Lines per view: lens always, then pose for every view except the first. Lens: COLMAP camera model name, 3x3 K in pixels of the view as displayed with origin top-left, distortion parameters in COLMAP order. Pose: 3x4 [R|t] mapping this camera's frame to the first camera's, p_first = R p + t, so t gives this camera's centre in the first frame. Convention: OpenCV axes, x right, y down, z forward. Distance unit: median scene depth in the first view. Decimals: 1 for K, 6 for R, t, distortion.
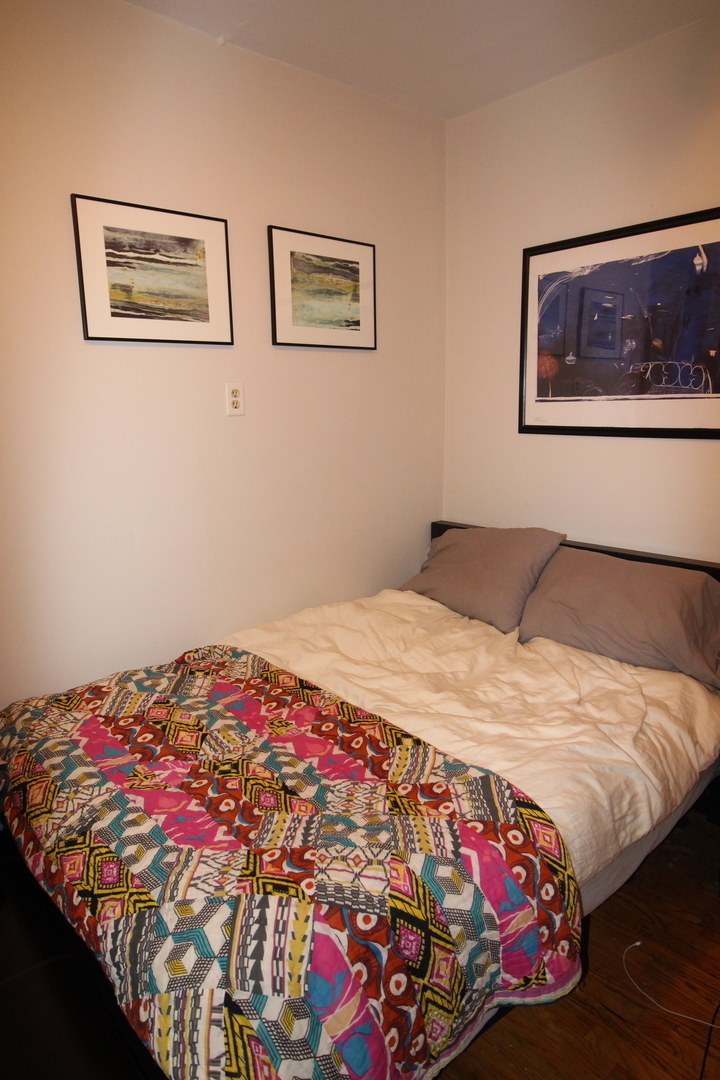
lens RADIAL K [[670.8, 0, 357.2], [0, 670.8, 529.3], [0, 0, 1]] dist [-0.004025, -0.004503]
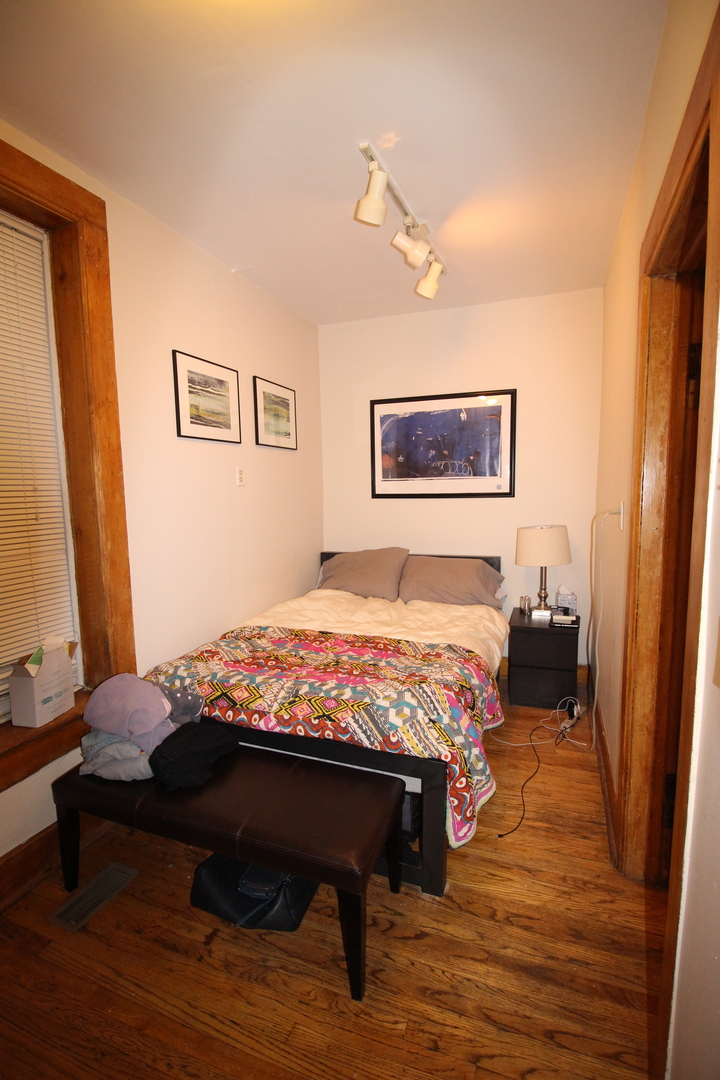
lens RADIAL K [[509.2, 0, 364.6], [0, 509.2, 547.4], [0, 0, 1]] dist [-0.015063, -0.001990]
pose [[0.876169, -0.051469, 0.479248, -0.615841], [0.091150, 0.994035, -0.059888, 0.096448], [-0.473307, 0.096156, 0.875634, -0.257586]]
